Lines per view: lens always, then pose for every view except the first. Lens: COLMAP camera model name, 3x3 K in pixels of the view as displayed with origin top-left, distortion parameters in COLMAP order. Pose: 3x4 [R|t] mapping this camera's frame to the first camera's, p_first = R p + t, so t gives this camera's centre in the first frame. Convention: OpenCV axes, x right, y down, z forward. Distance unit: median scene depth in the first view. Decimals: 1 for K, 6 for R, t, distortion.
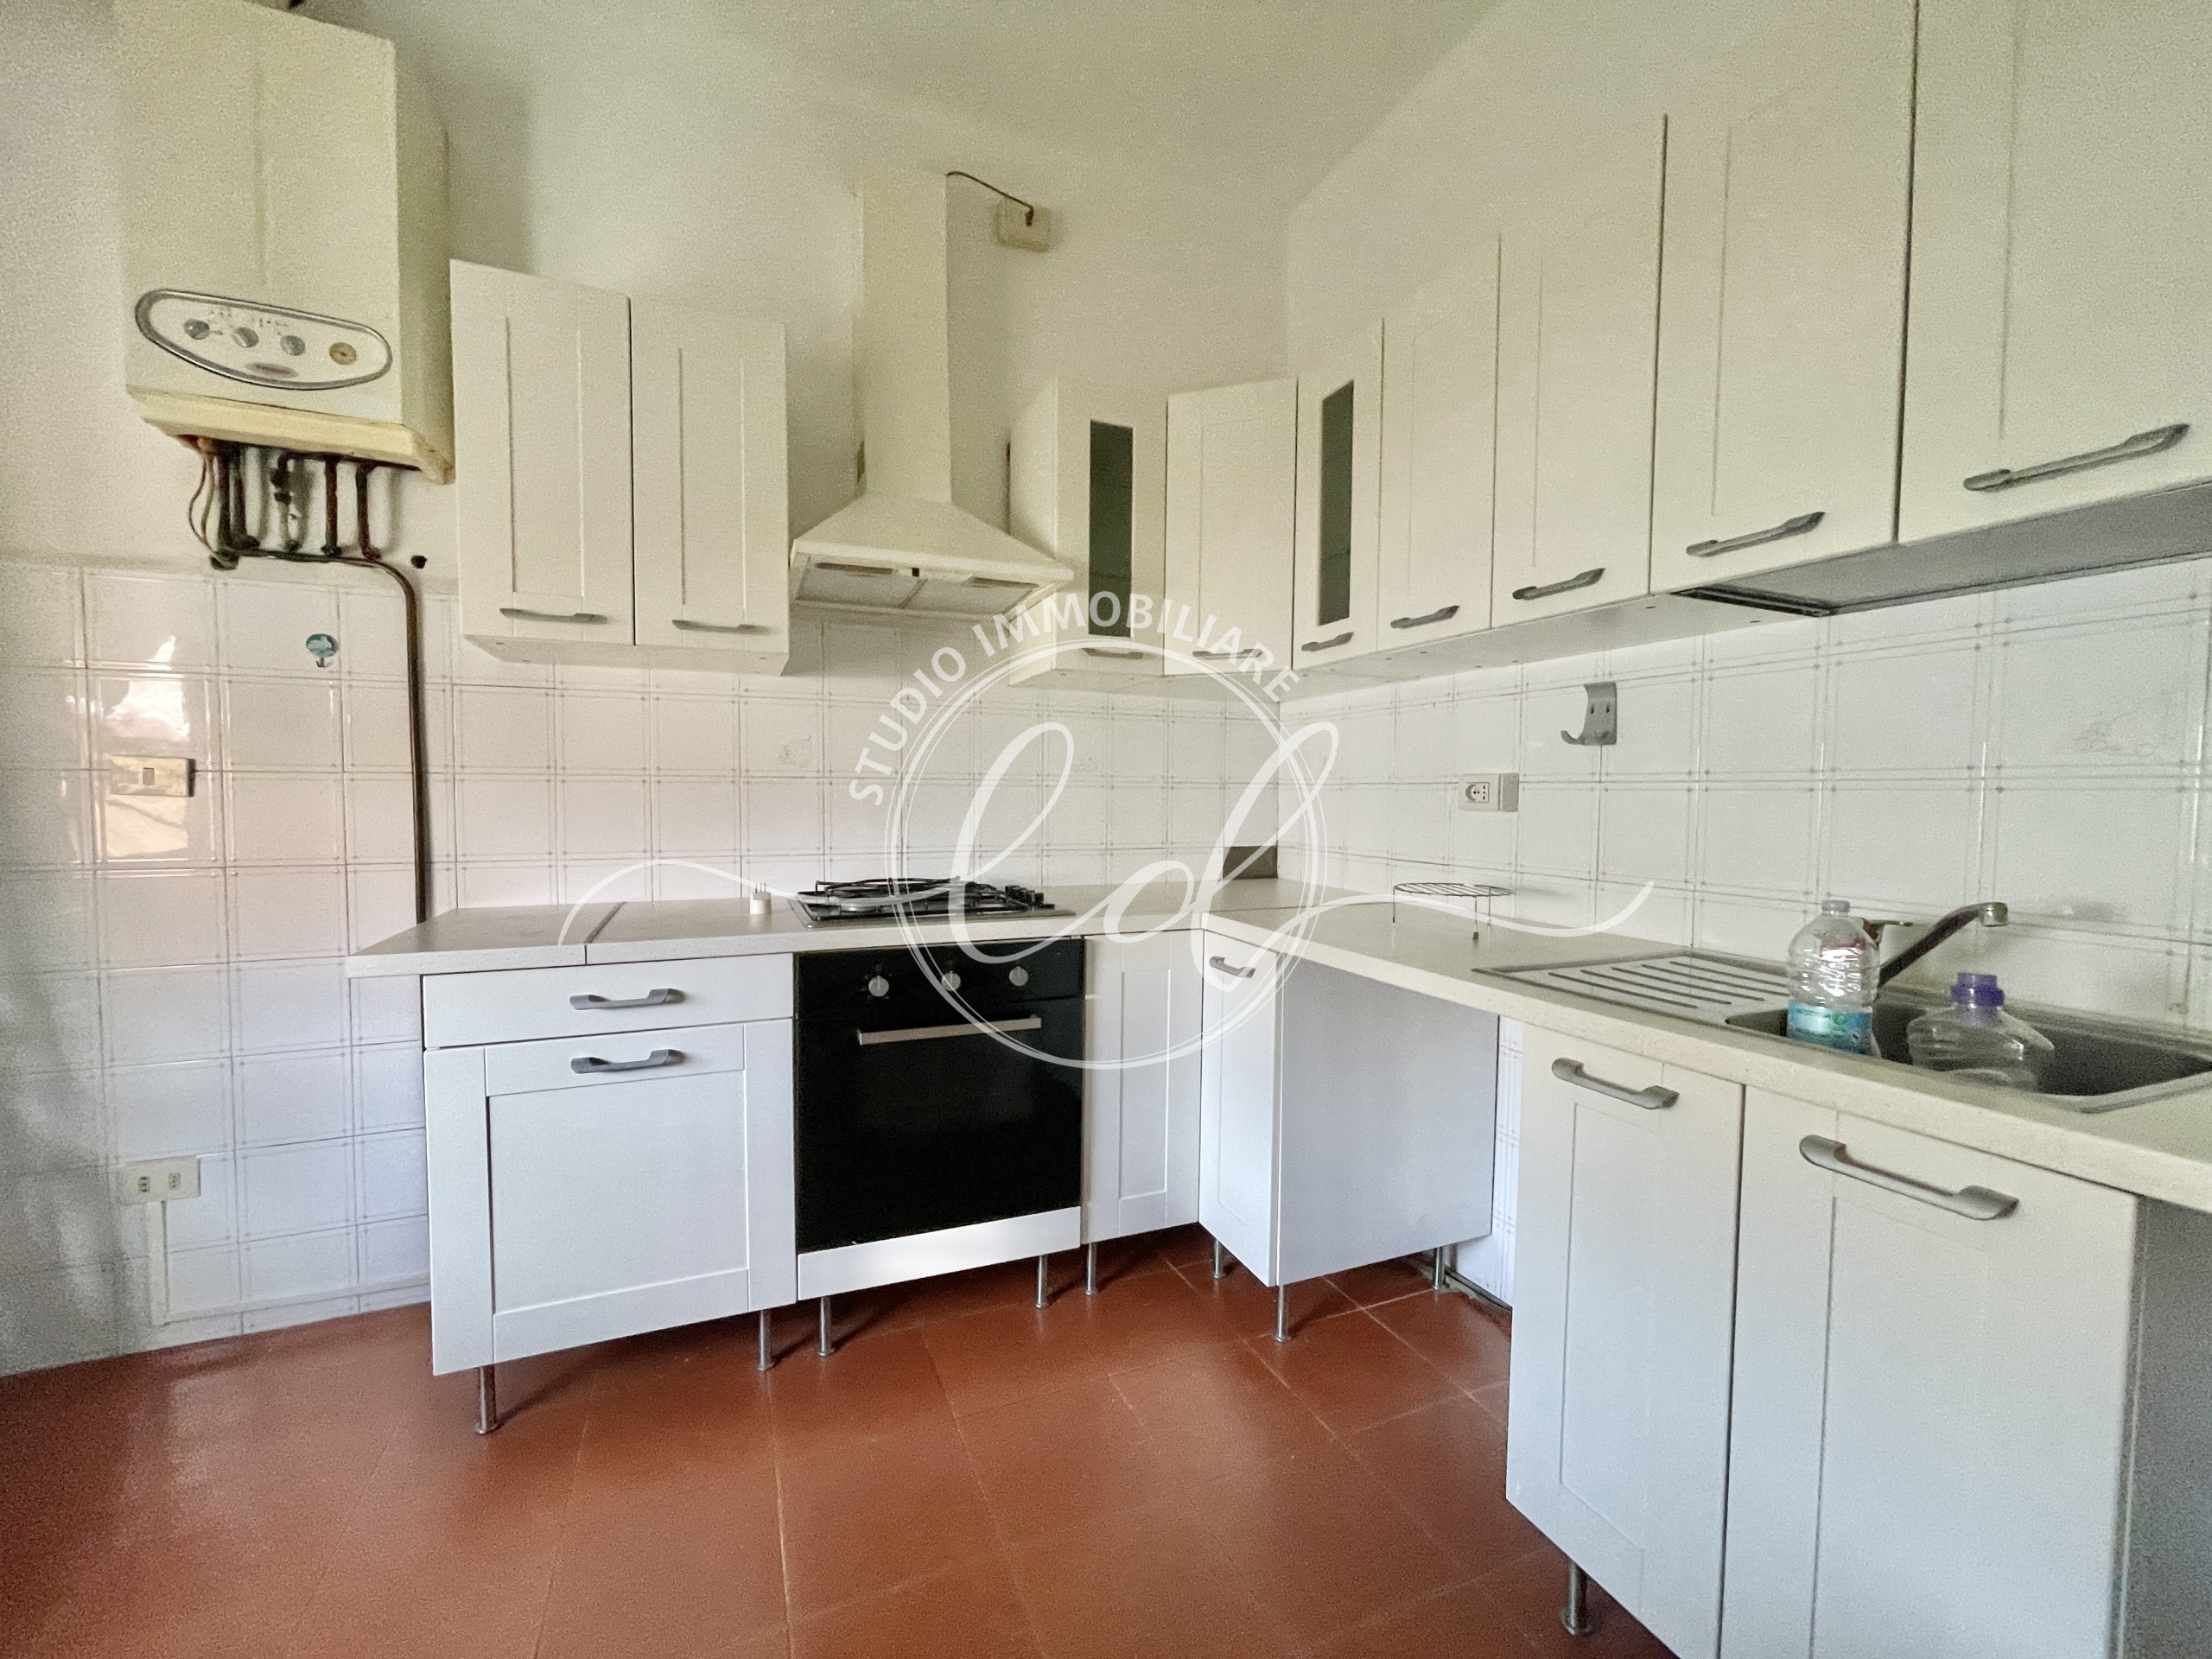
lens RADIAL K [[890.9, 0, 1093.4], [0, 890.9, 832.4], [0, 0, 1]] dist [-0.002329, 0.000687]
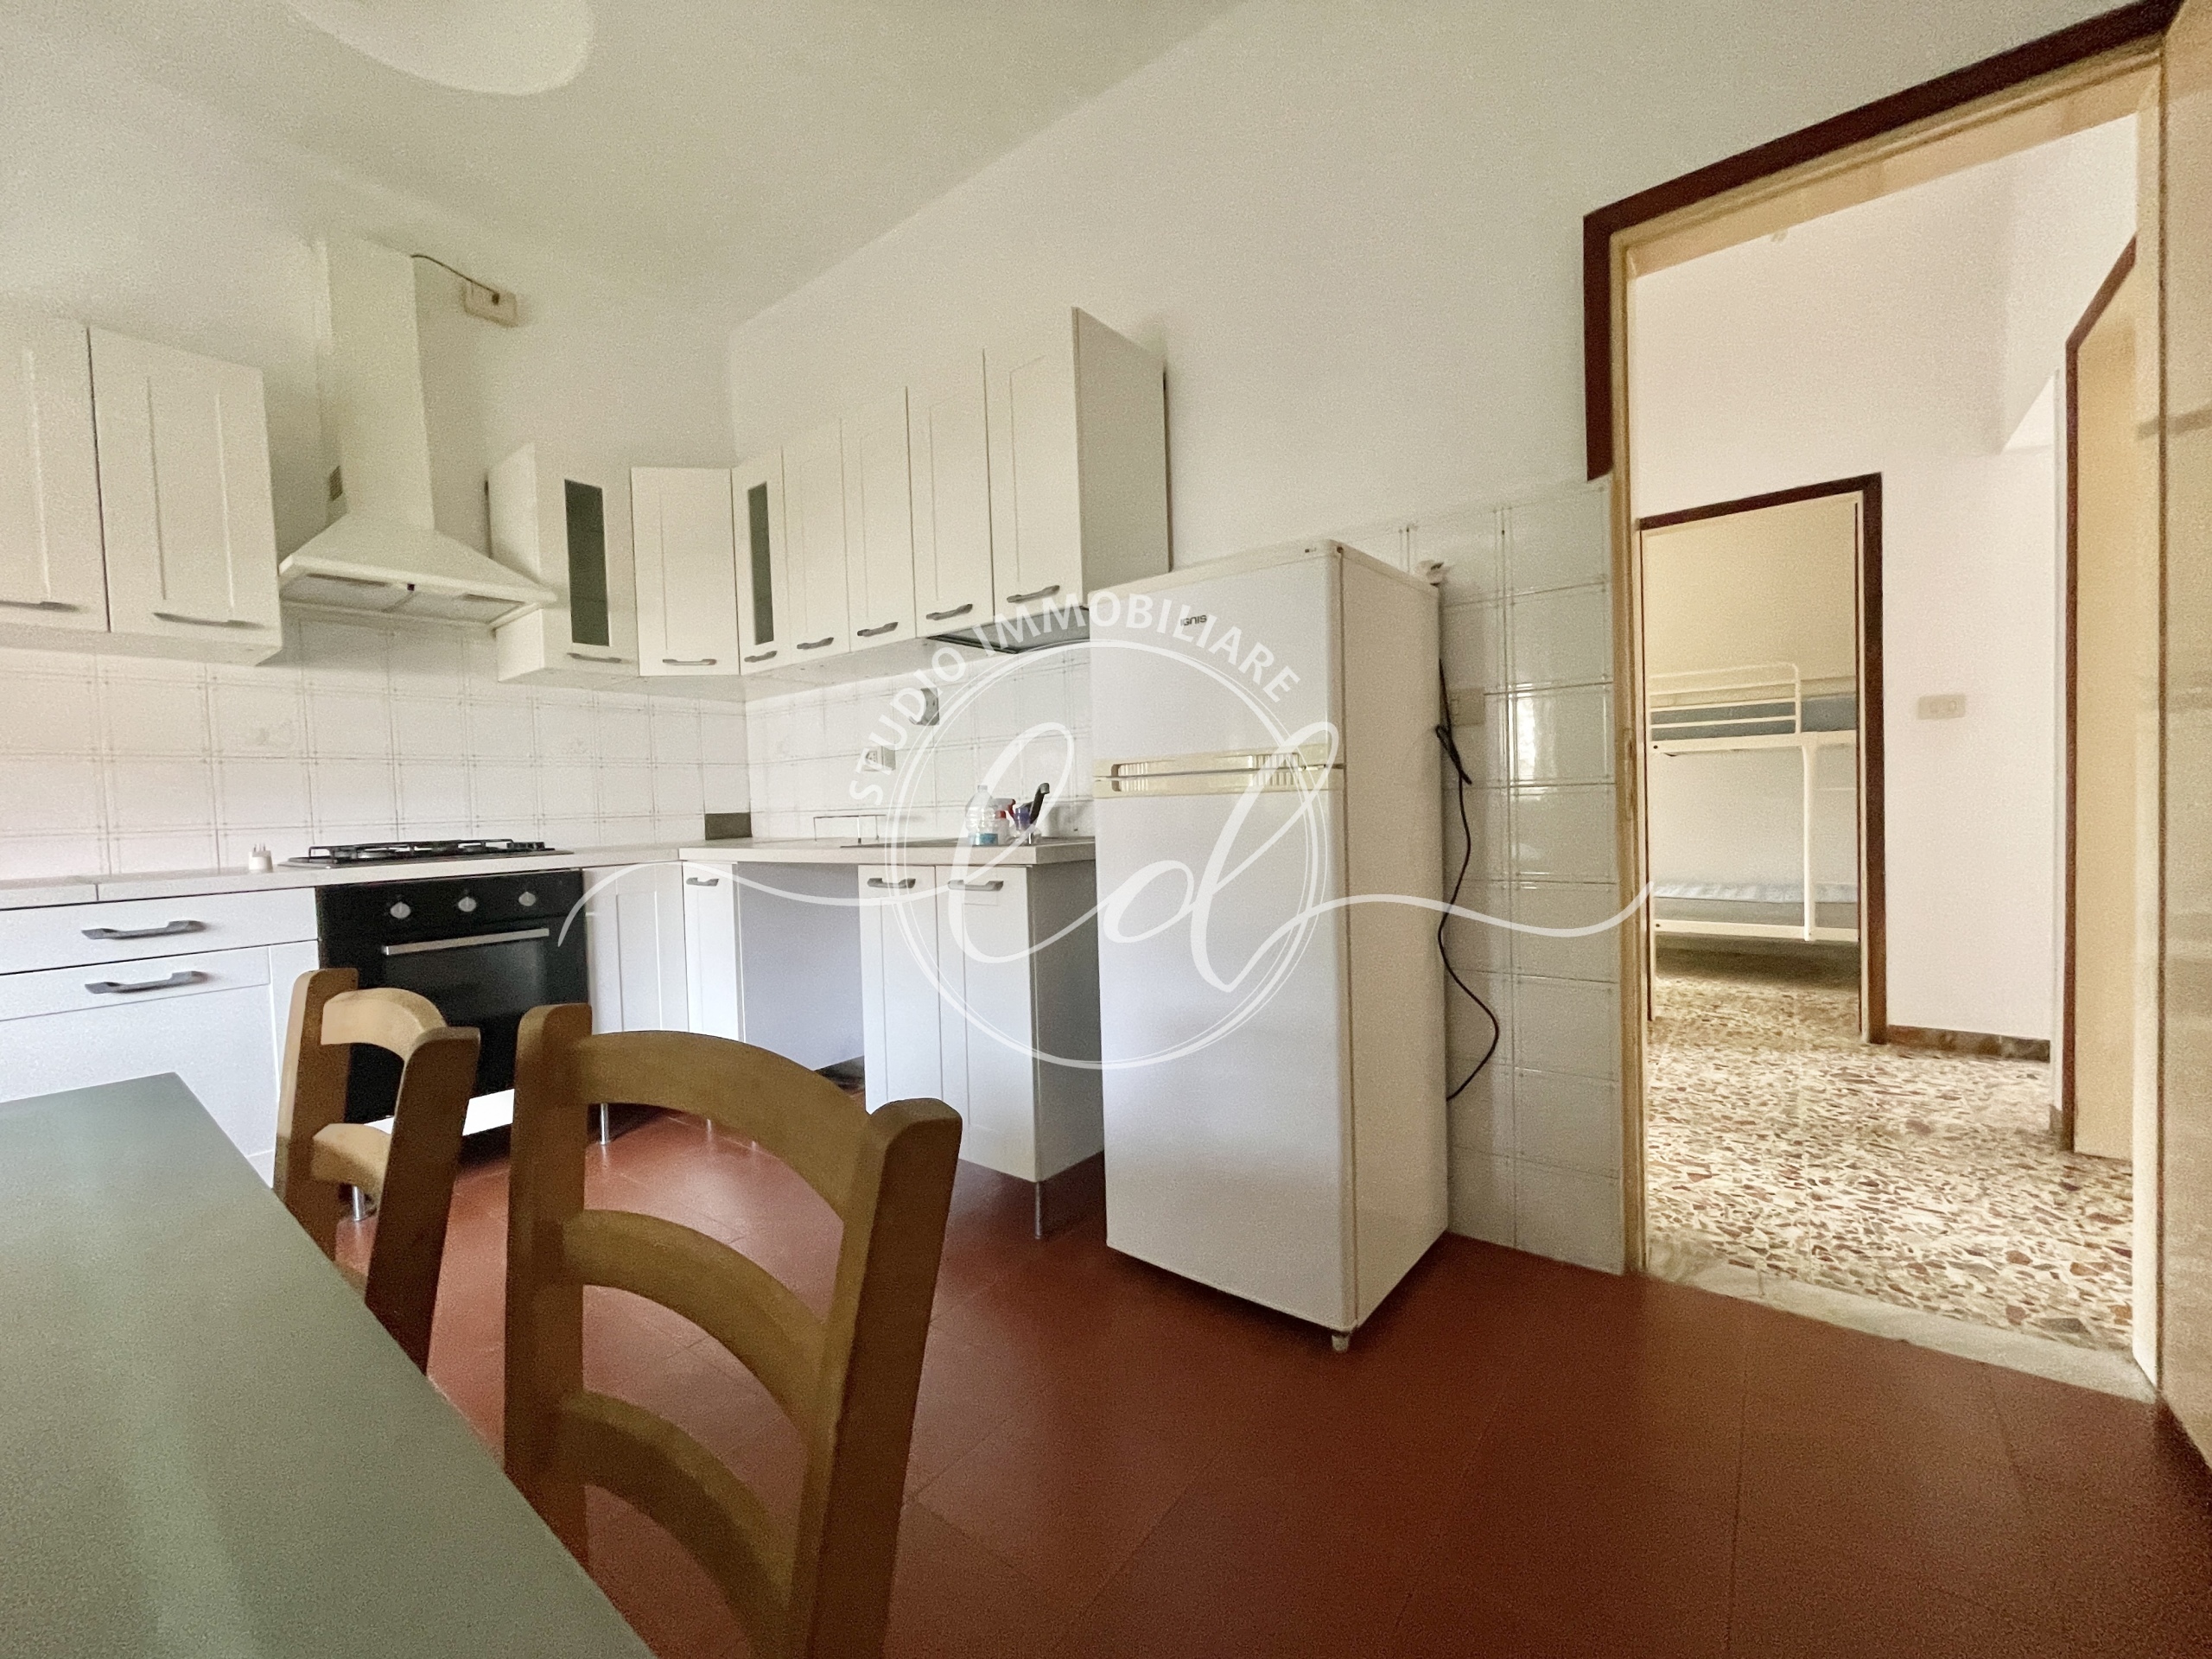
lens RADIAL K [[890.9, 0, 1093.4], [0, 890.9, 832.4], [0, 0, 1]] dist [-0.002329, 0.000687]
pose [[0.868403, -0.054361, 0.492871, -0.000494], [0.063067, 0.998009, -0.001044, 0.117236], [-0.491832, 0.031991, 0.870102, -0.562842]]
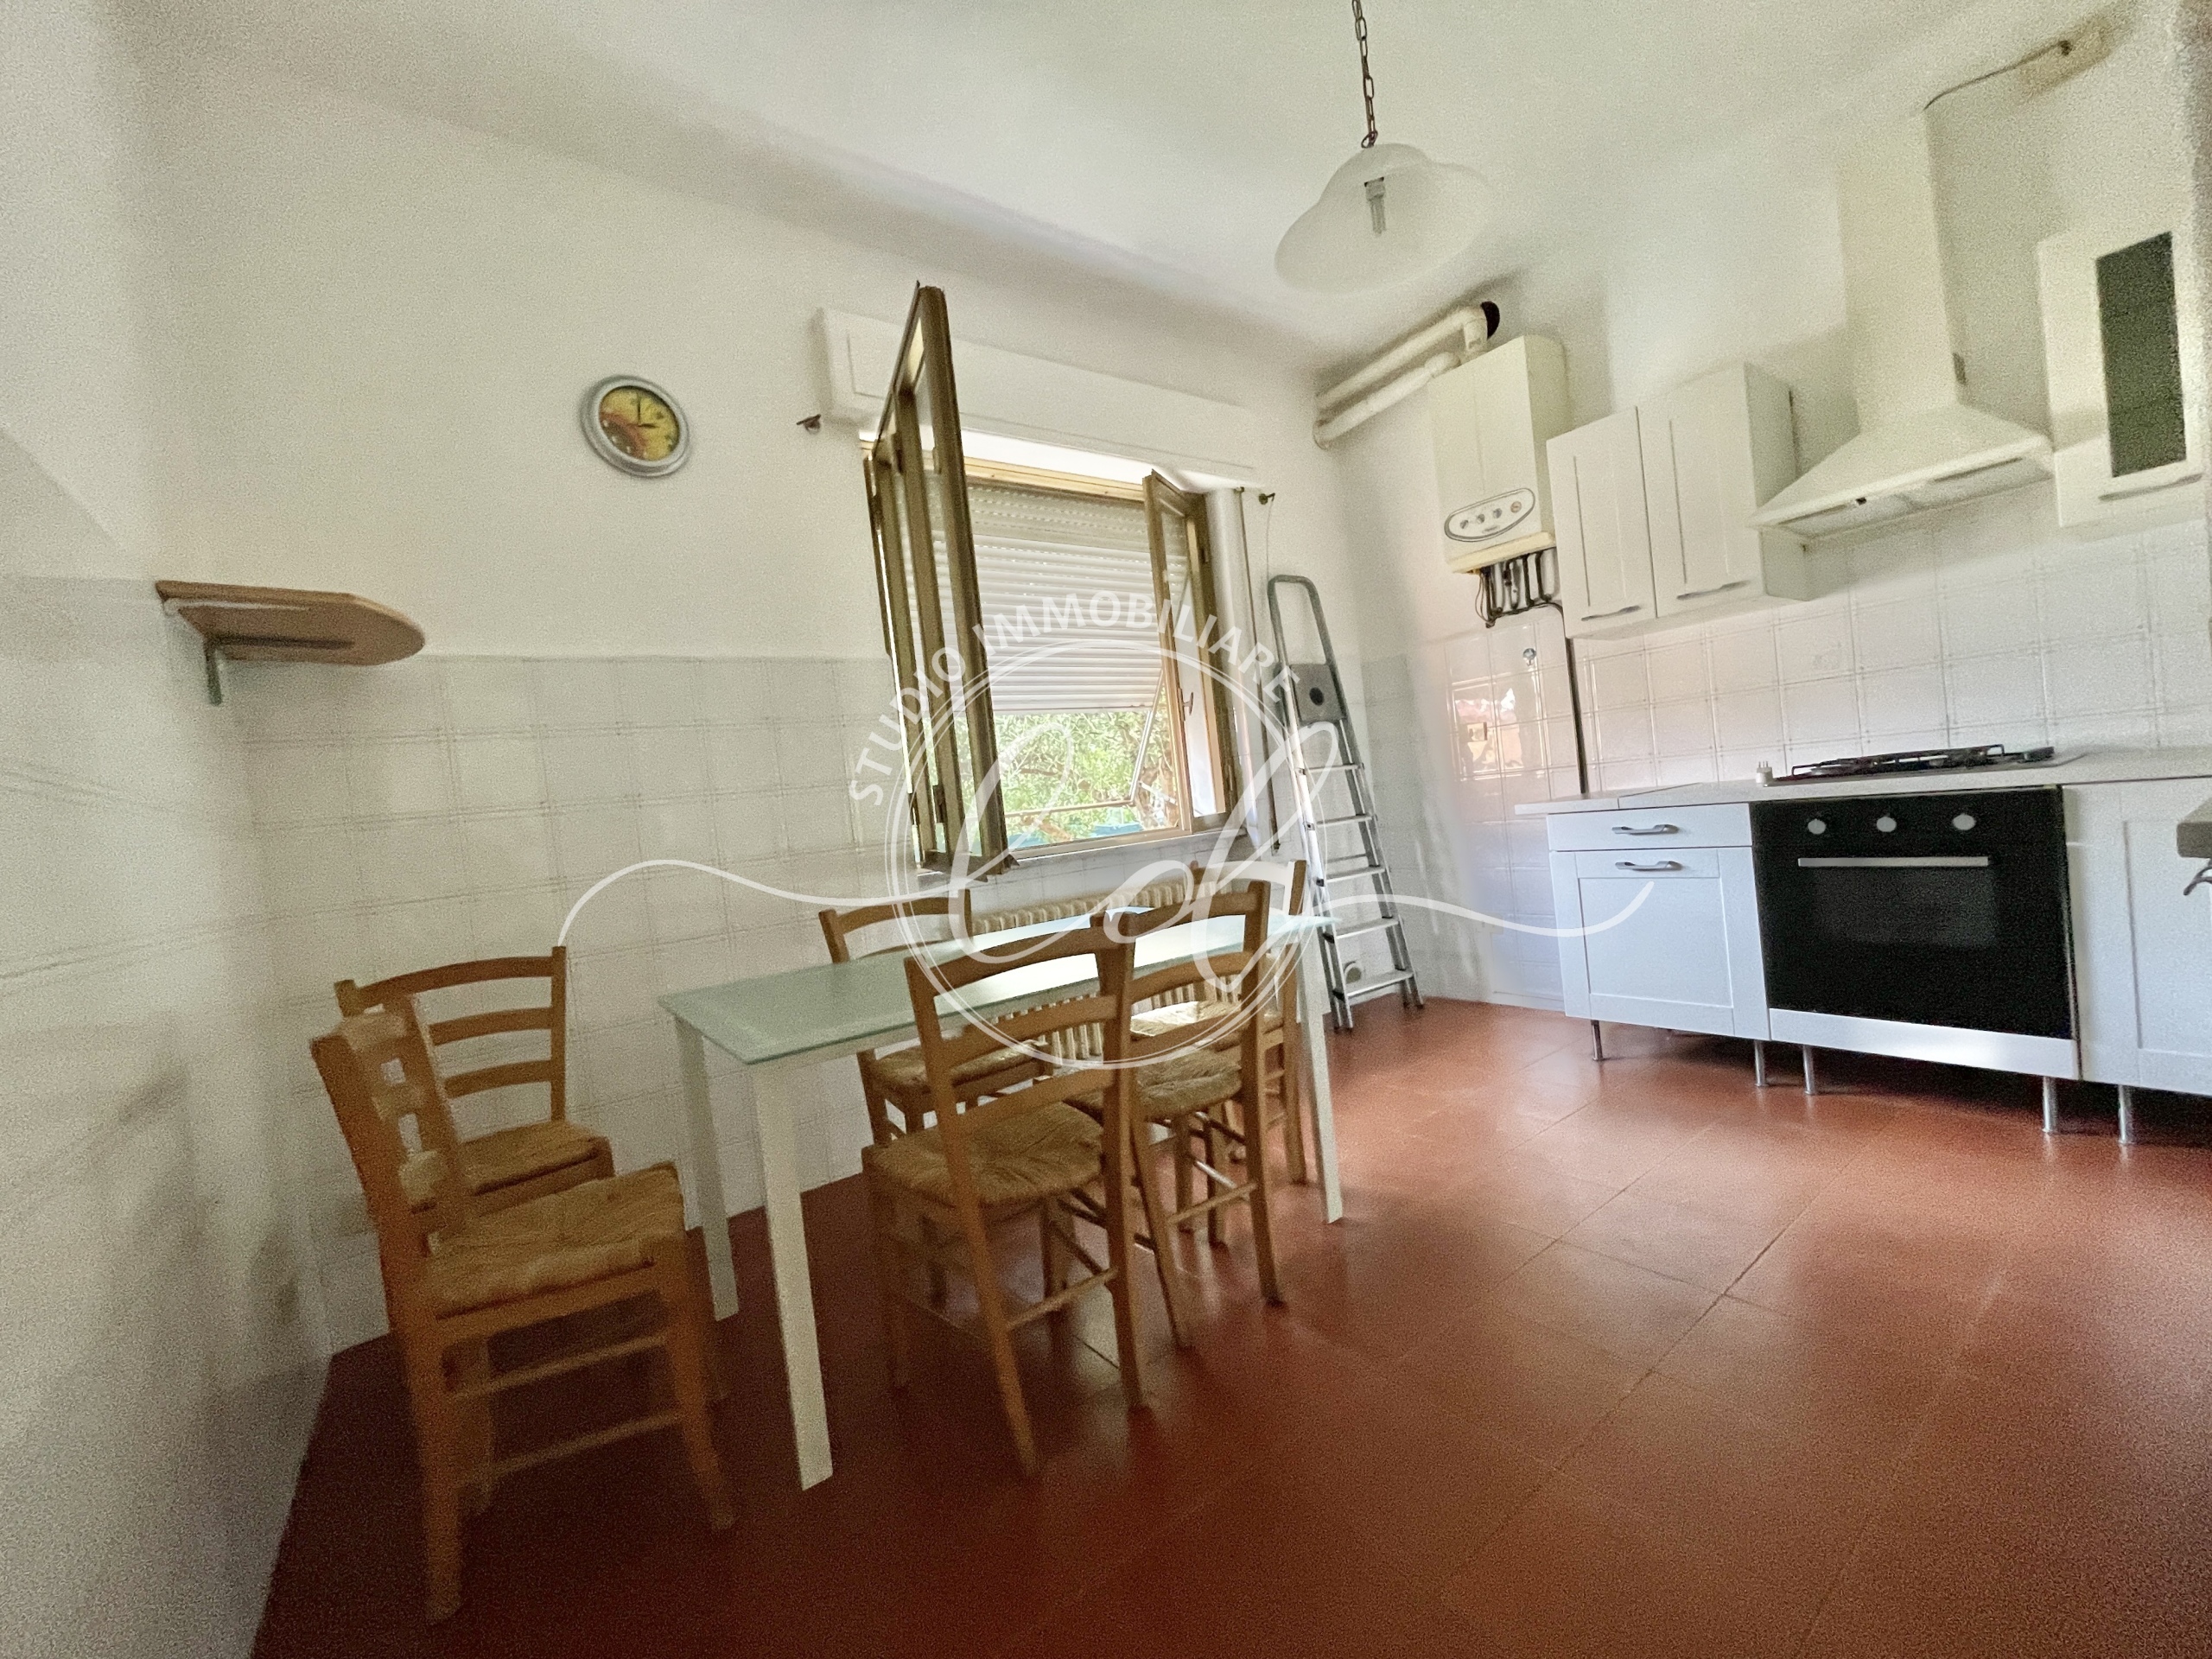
lens RADIAL K [[896.1, 0, 1106.0], [0, 896.1, 829.5], [0, 0, 1]] dist [0.000072, 0.000347]
pose [[0.233907, -0.006465, -0.972237, 0.787220], [0.067699, 0.997659, 0.009654, 0.084747], [0.969899, -0.068077, 0.233797, -0.357277]]
